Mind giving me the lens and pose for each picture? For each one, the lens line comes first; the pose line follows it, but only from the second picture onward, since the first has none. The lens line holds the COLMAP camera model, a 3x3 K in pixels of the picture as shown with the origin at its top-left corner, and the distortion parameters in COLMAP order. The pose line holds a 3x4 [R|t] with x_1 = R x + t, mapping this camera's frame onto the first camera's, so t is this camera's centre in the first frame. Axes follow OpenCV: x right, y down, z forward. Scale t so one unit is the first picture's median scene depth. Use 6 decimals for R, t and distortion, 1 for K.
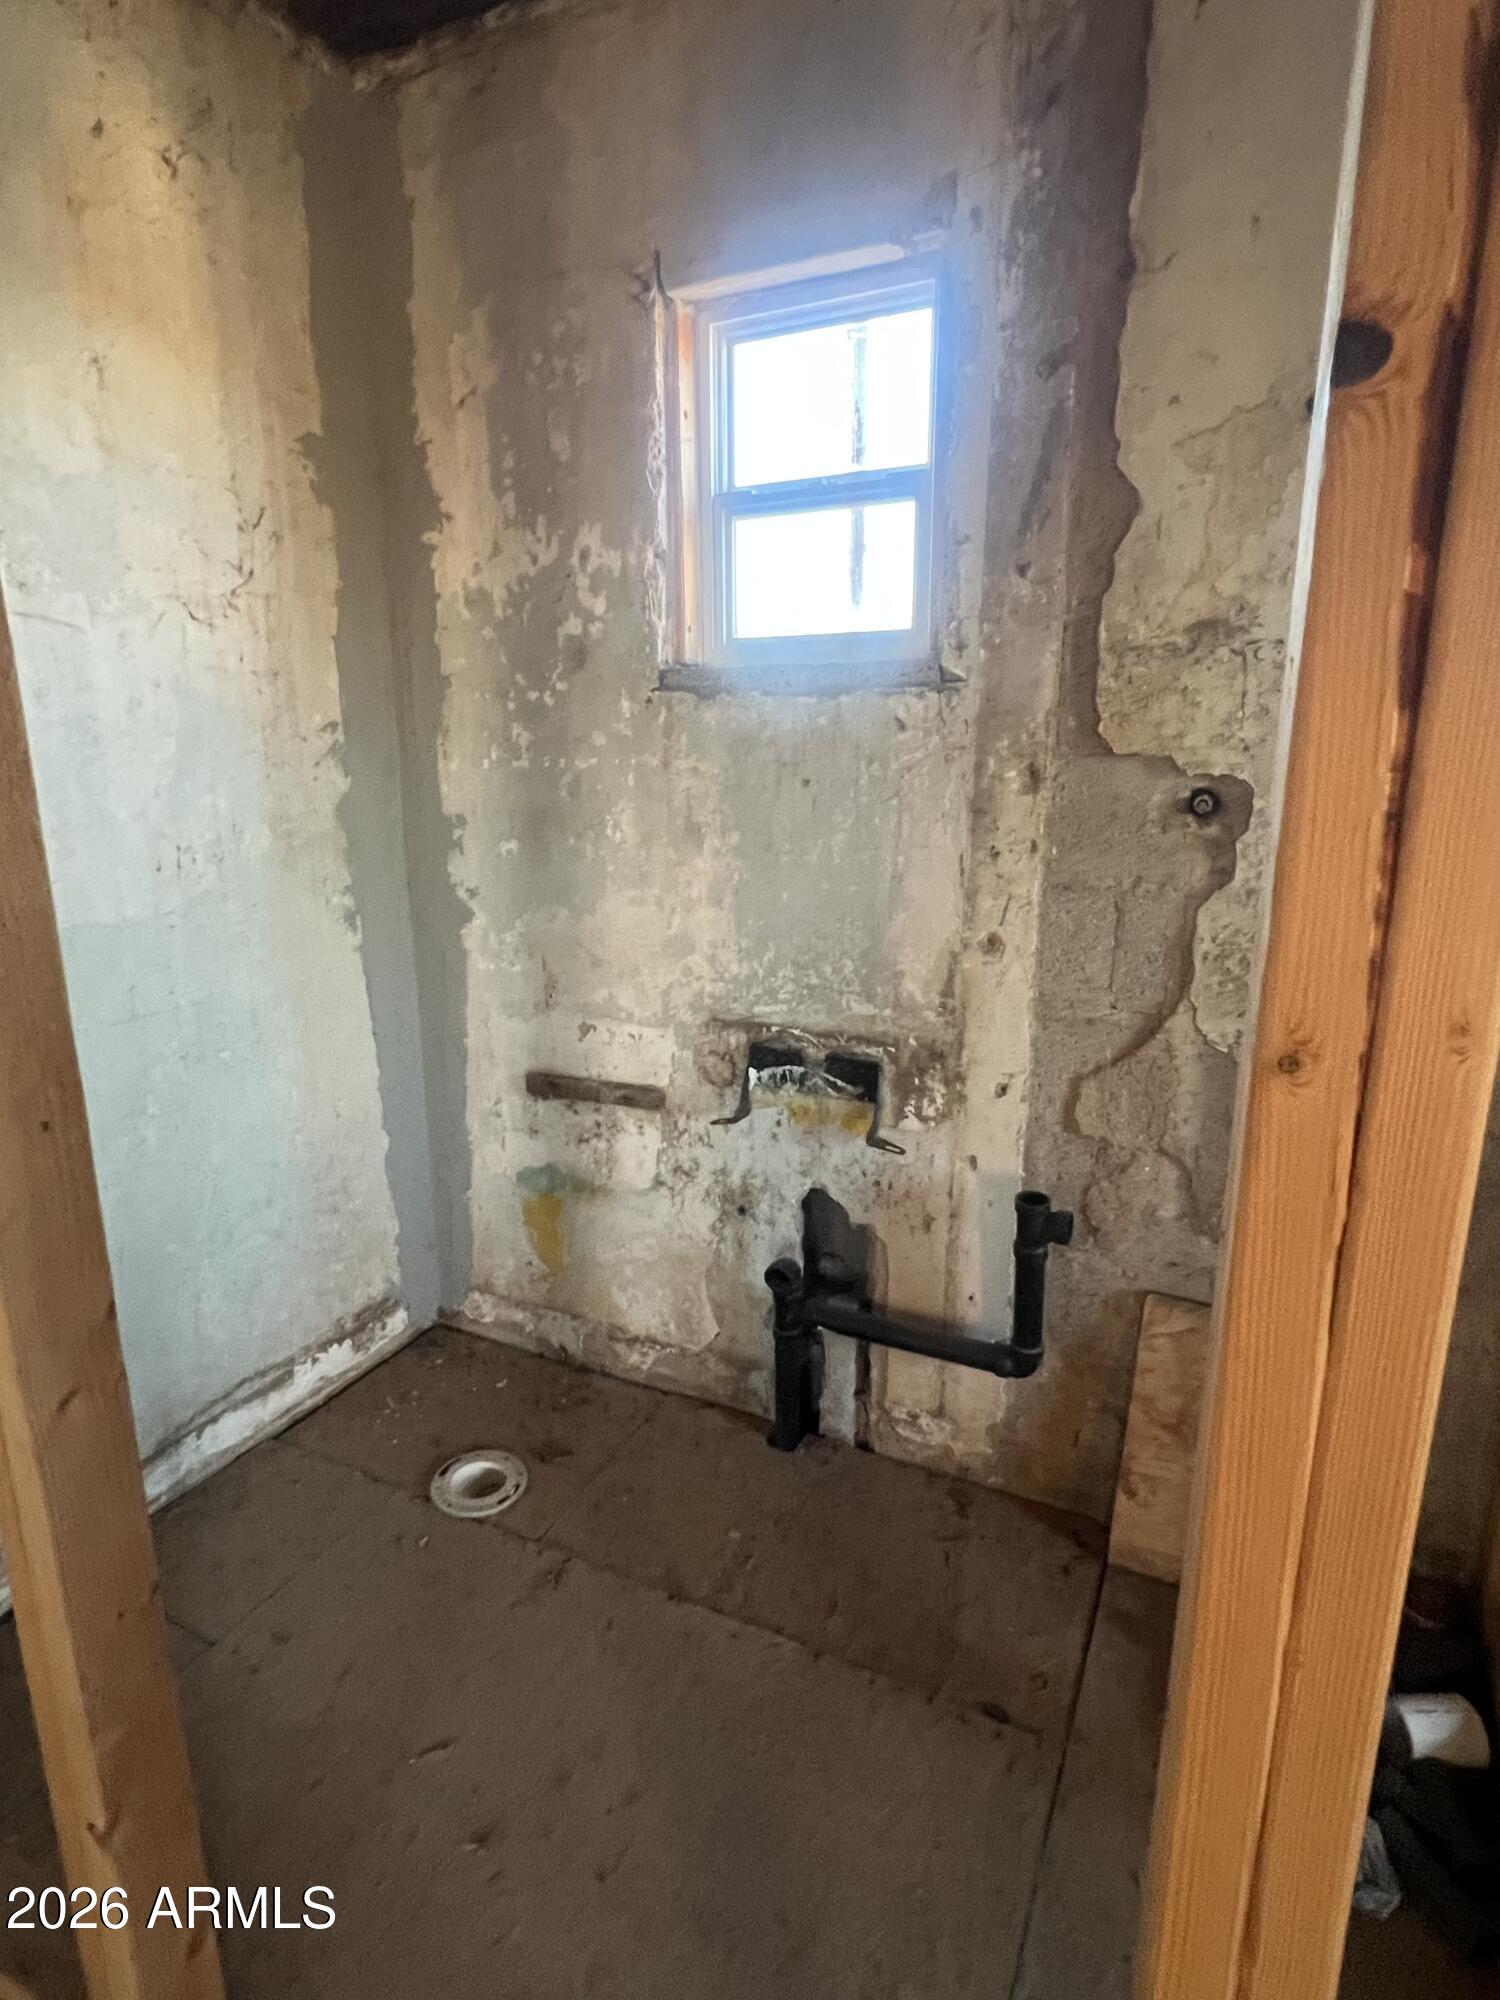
lens RADIAL K [[1073.6, 0, 737.8], [0, 1073.6, 1001.3], [0, 0, 1]] dist [-0.003078, 0.000989]
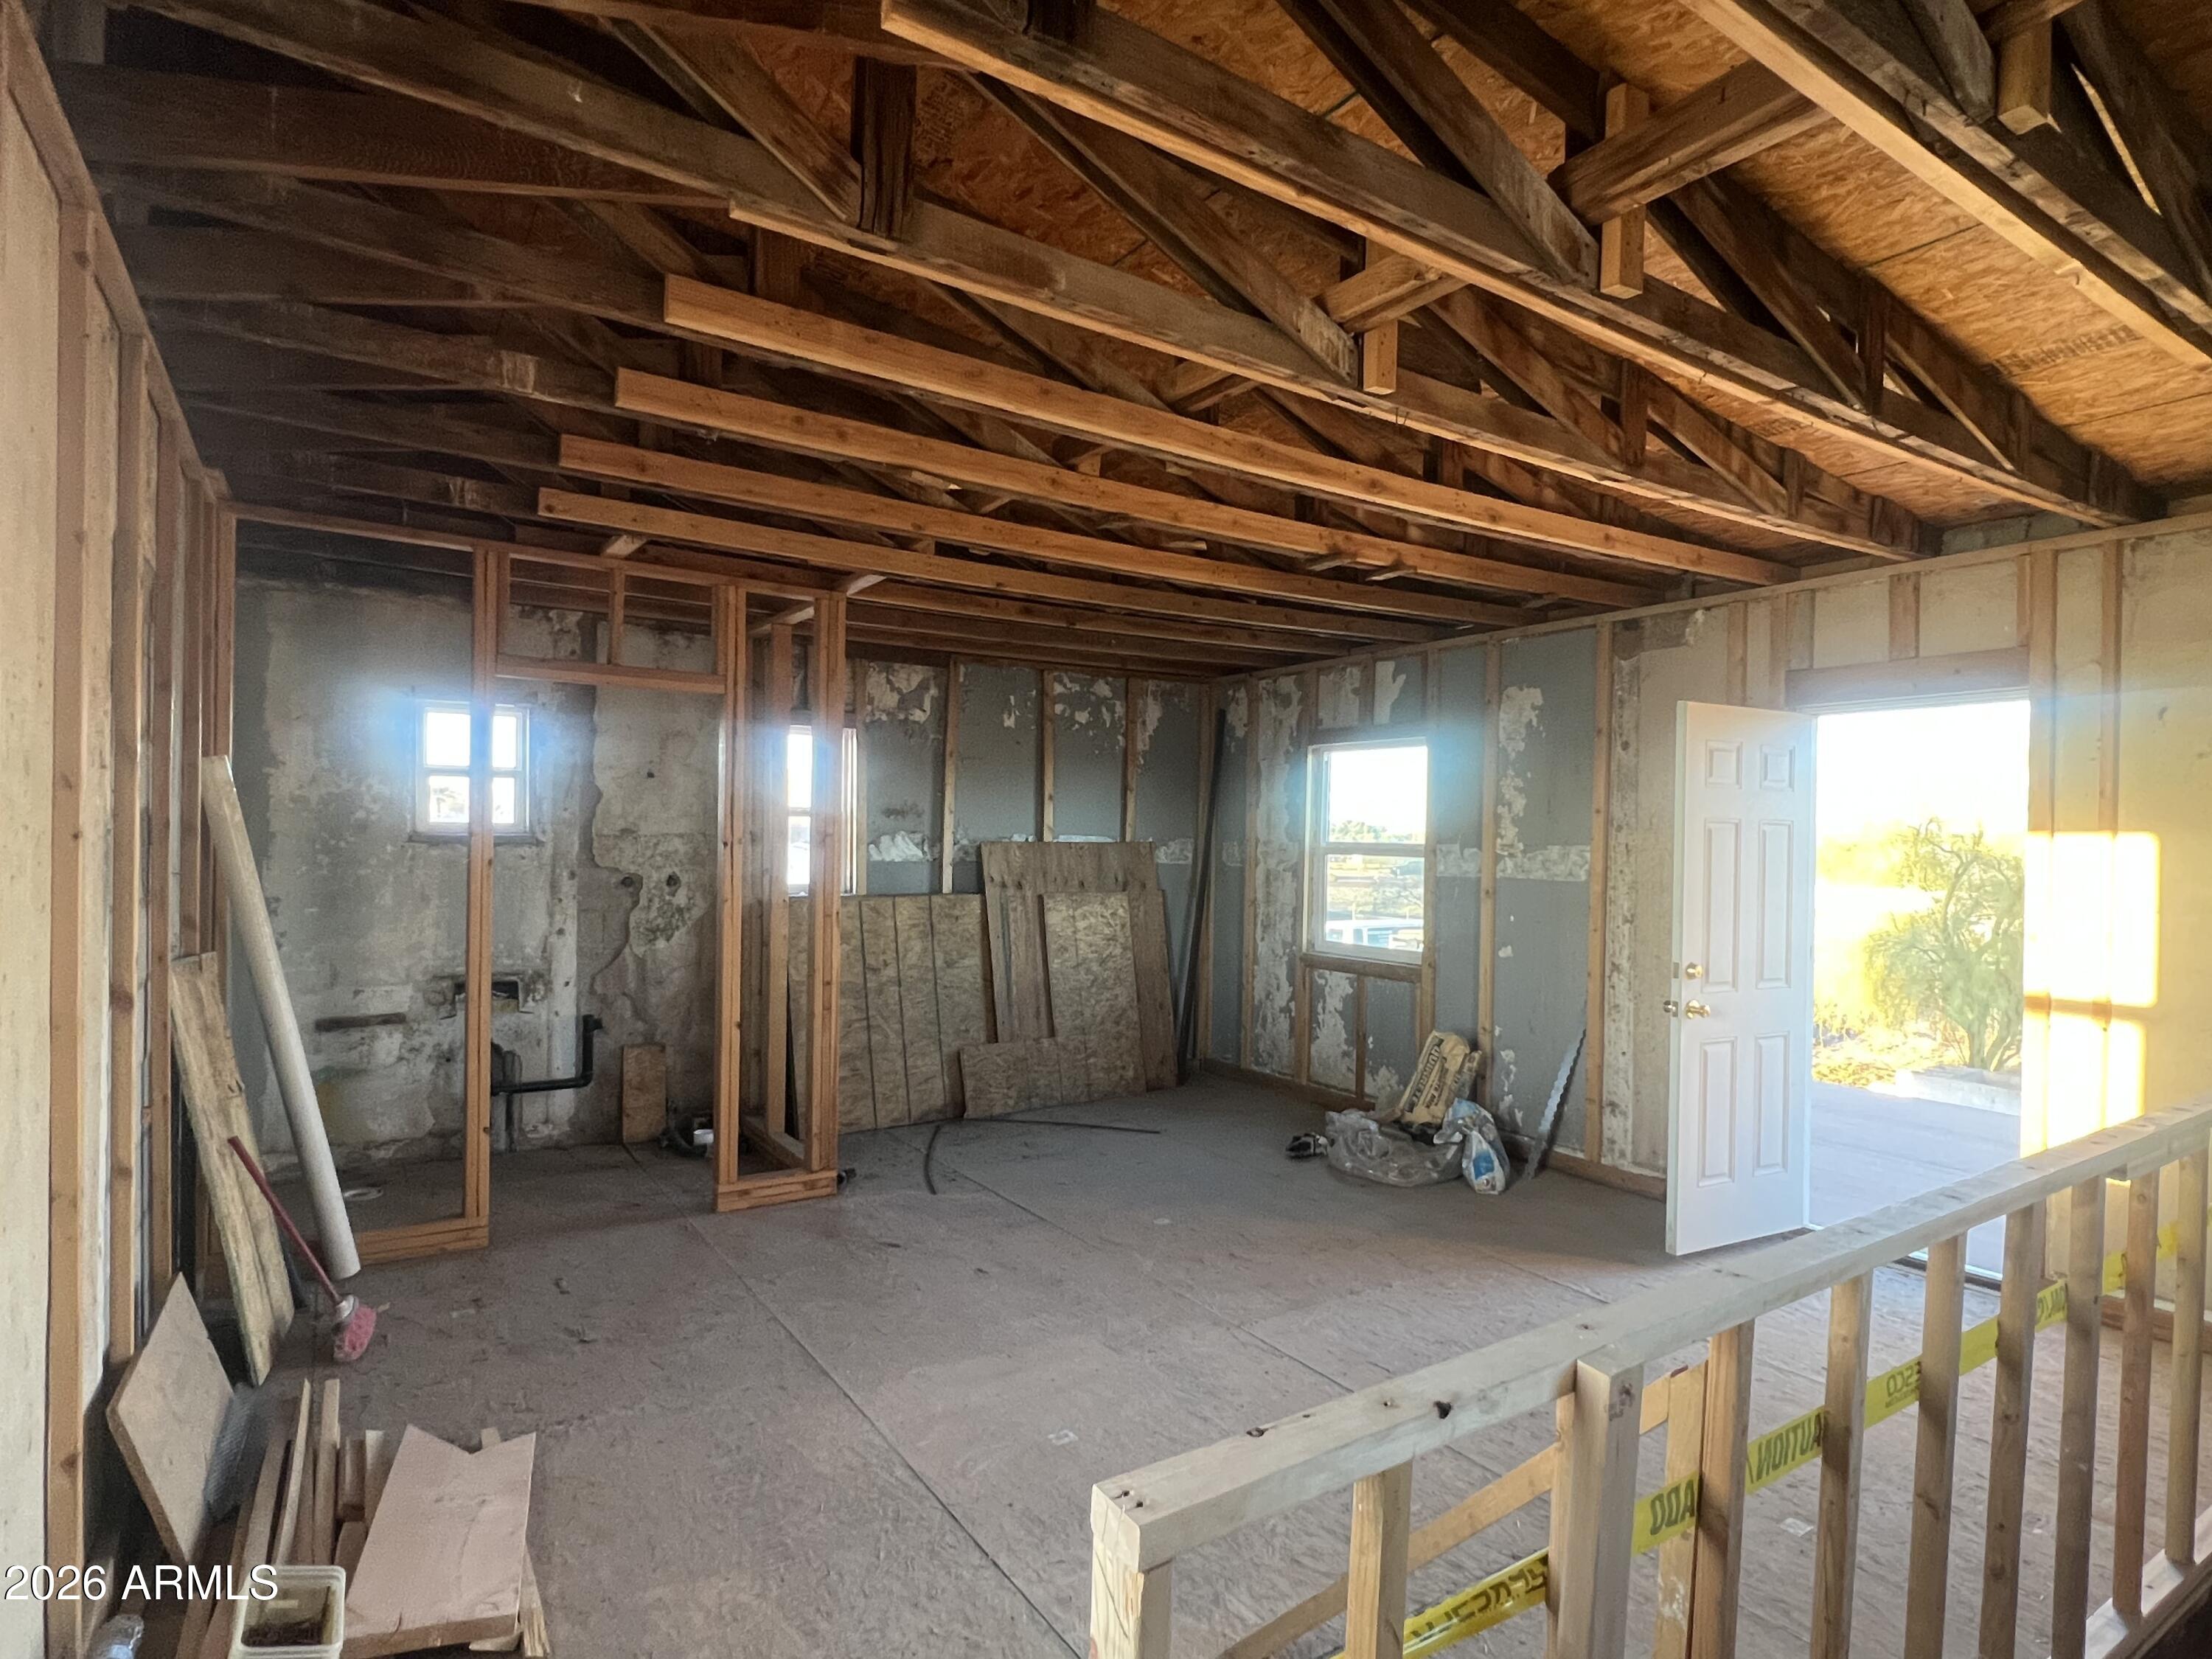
lens RADIAL K [[1187.4, 0, 1107.0], [0, 1187.4, 841.3], [0, 0, 1]] dist [-0.003078, 0.000989]
pose [[0.509345, 0.009259, 0.860512, -1.577723], [0.189445, 0.974205, -0.122616, 0.339663], [-0.839451, 0.225474, 0.494453, -1.666420]]
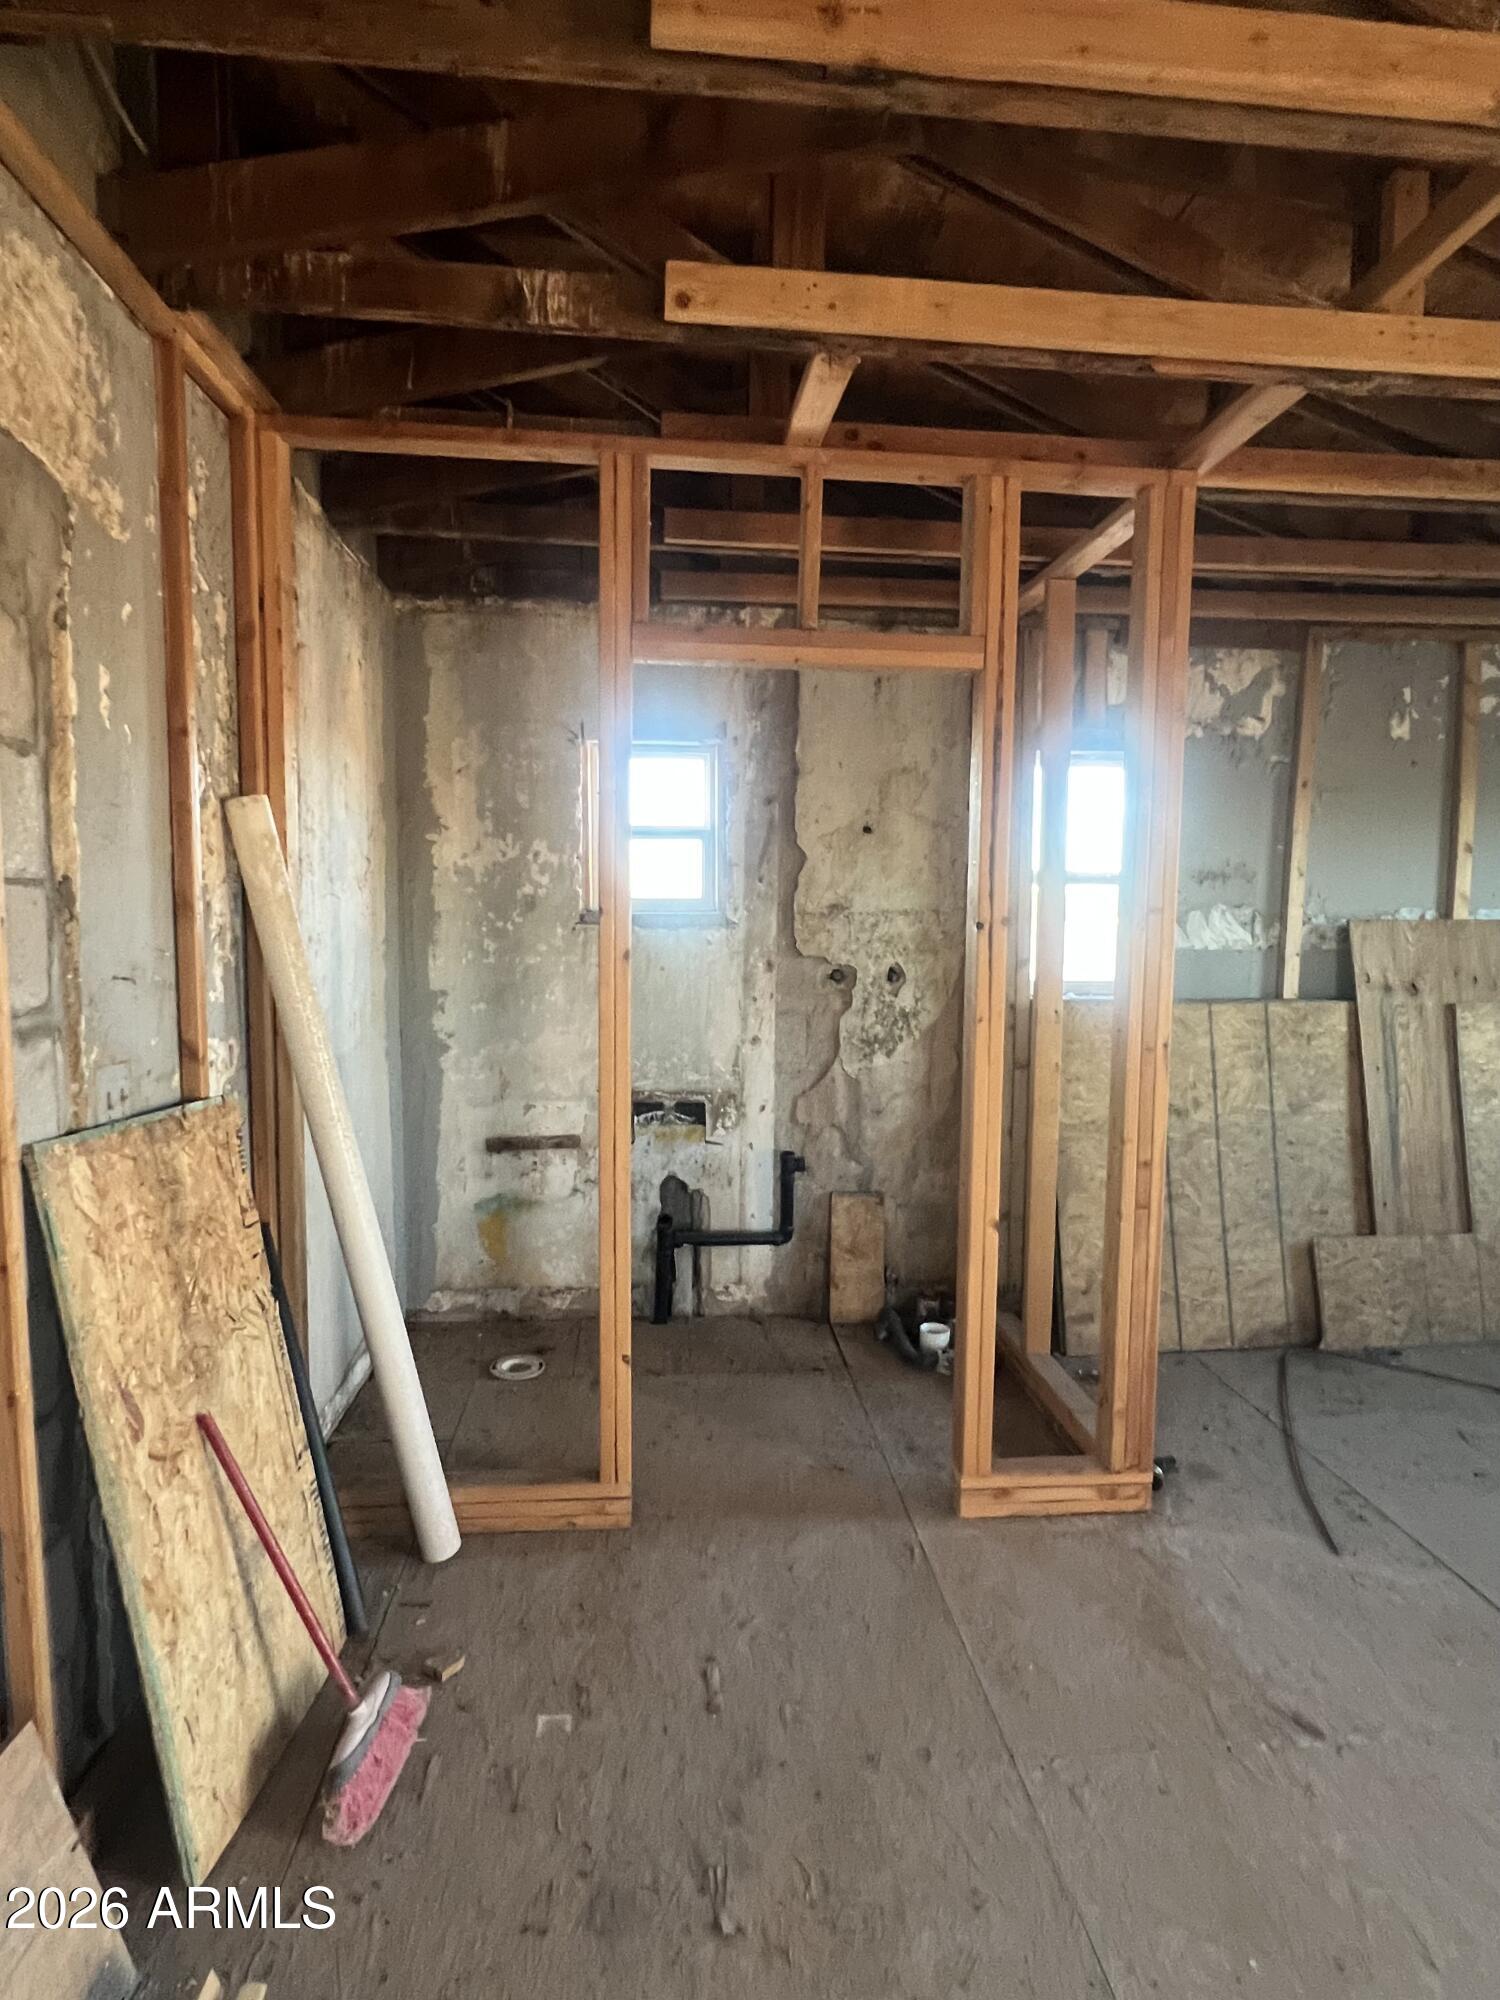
lens RADIAL K [[1073.6, 0, 737.8], [0, 1073.6, 1001.3], [0, 0, 1]] dist [-0.003078, 0.000989]
pose [[0.857096, -0.032686, 0.514119, -0.826205], [0.112116, 0.985899, -0.124231, 0.122831], [-0.502809, 0.164119, 0.848675, -0.769451]]
